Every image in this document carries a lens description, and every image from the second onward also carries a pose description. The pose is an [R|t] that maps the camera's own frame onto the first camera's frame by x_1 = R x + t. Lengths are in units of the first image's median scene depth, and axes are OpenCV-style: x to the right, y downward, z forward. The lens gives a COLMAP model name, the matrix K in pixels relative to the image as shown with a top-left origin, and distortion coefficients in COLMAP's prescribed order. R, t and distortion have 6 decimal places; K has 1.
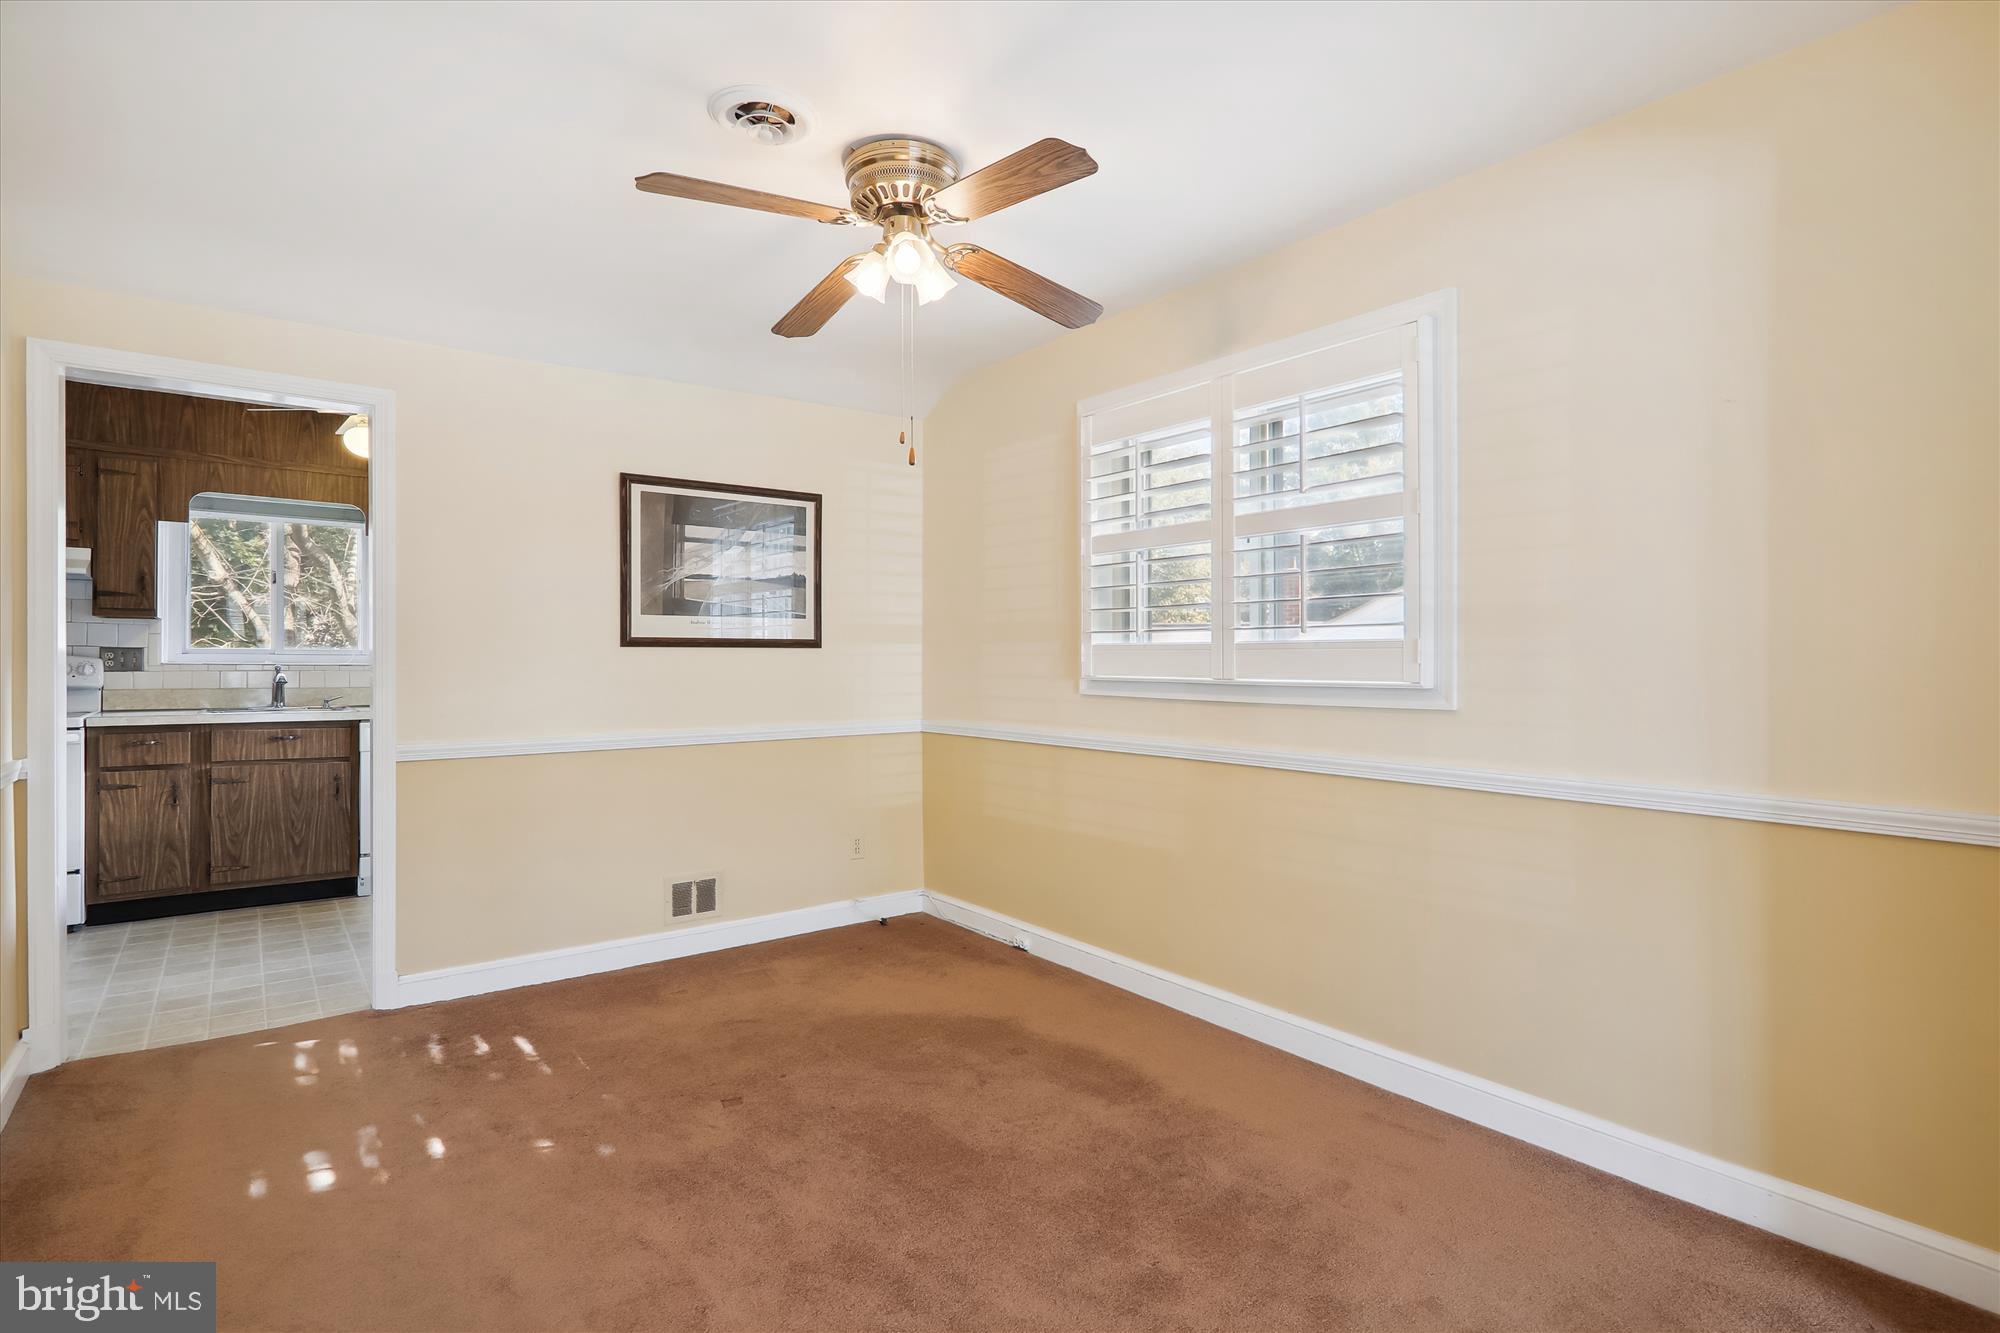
lens RADIAL K [[971.3, 0, 1011.2], [0, 971.3, 664.3], [0, 0, 1]] dist [-0.010045, 0.001253]
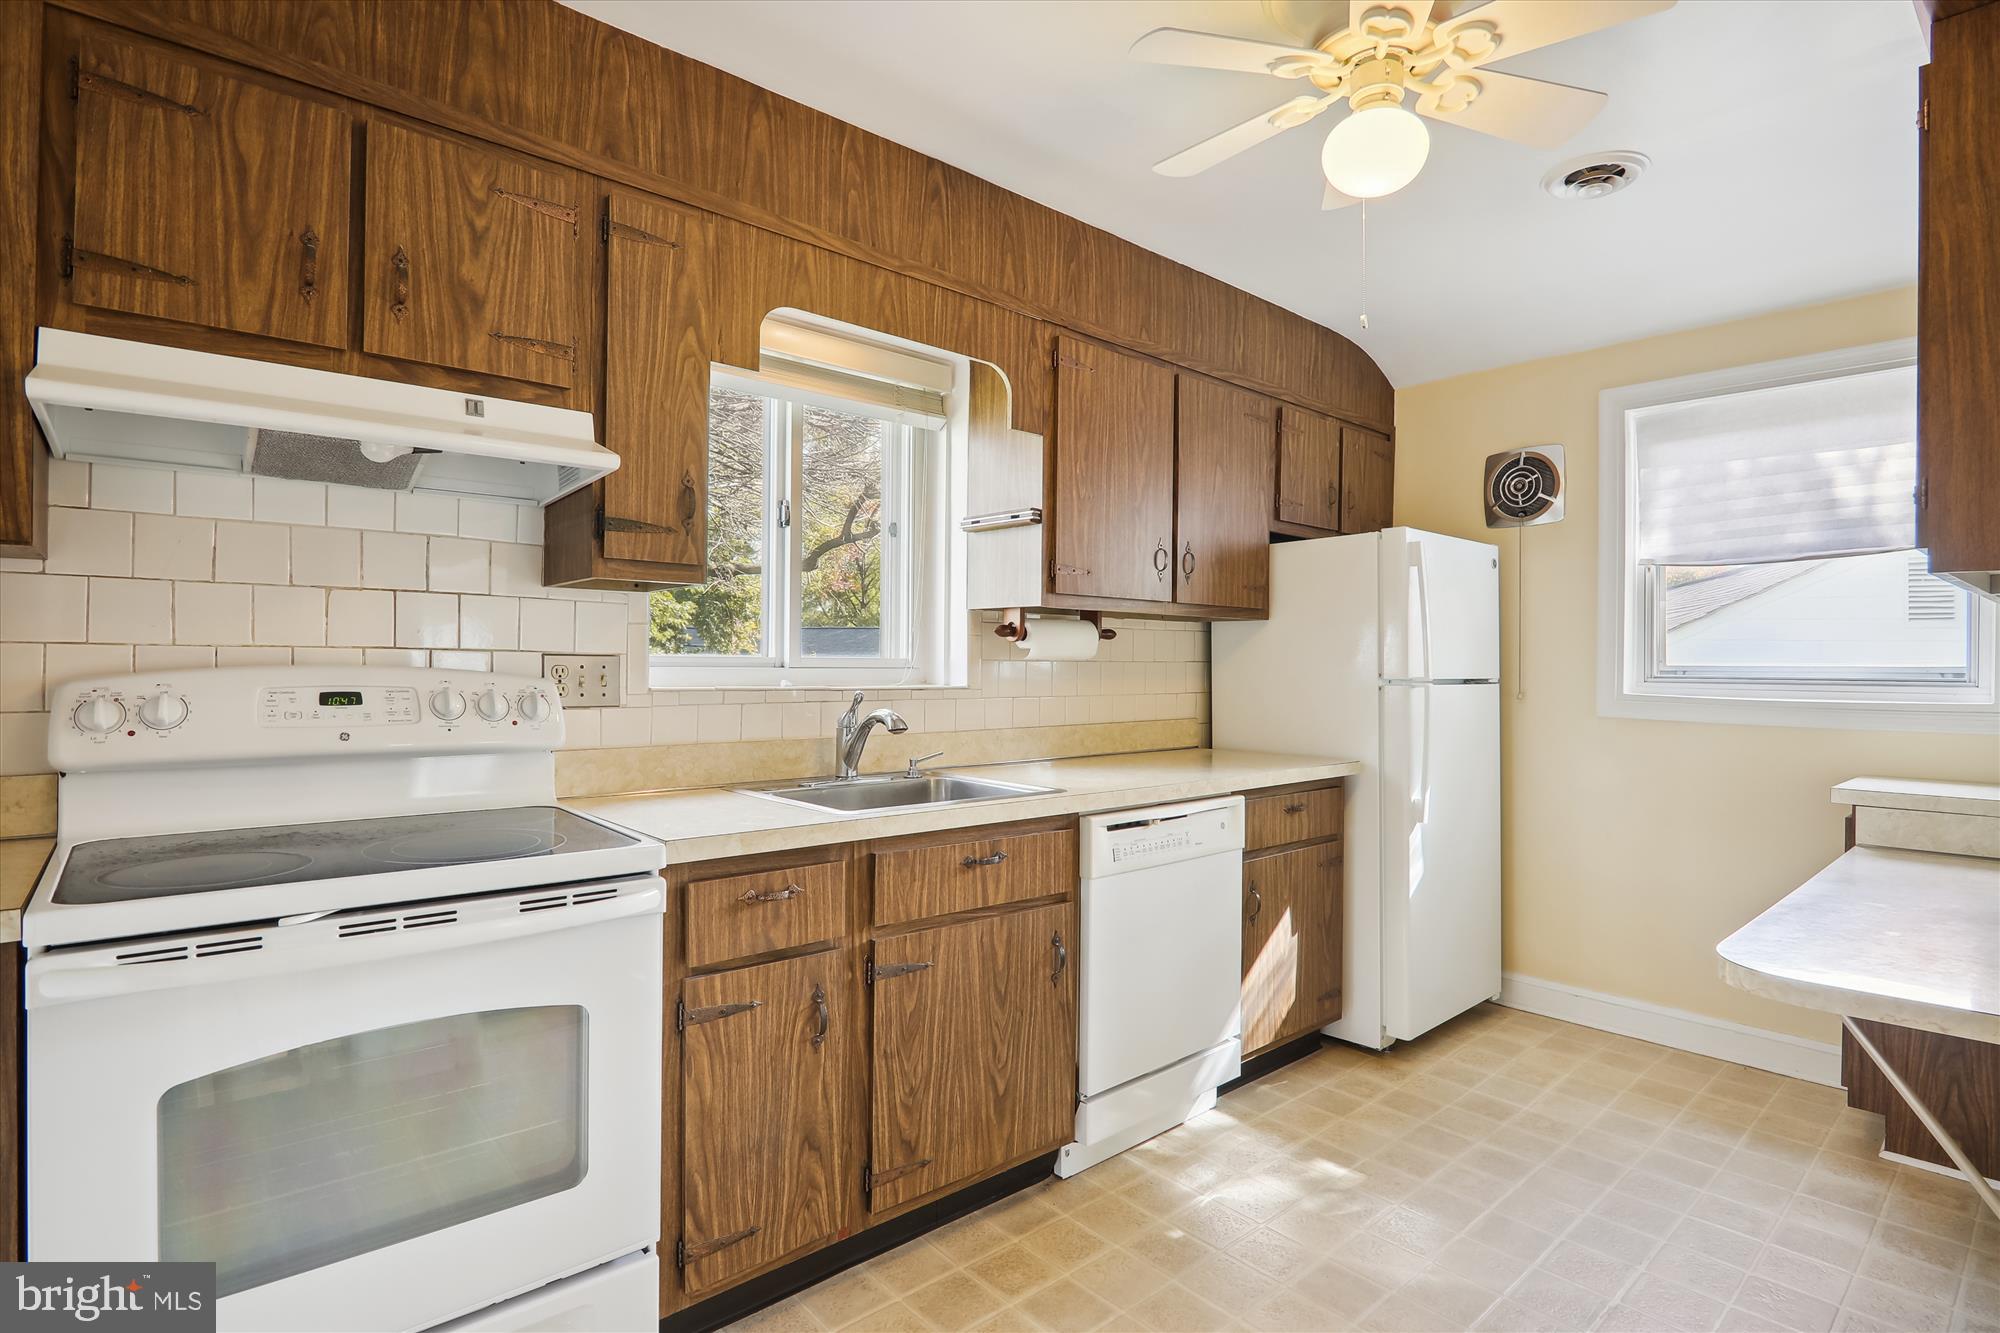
lens RADIAL K [[971.3, 0, 995.5], [0, 971.3, 671.6], [0, 0, 1]] dist [-0.010045, 0.001253]
pose [[0.998629, 0.005501, 0.052059, -0.796450], [-0.005910, 0.999953, 0.007702, -0.014724], [-0.052015, -0.007999, 0.998614, 0.572123]]
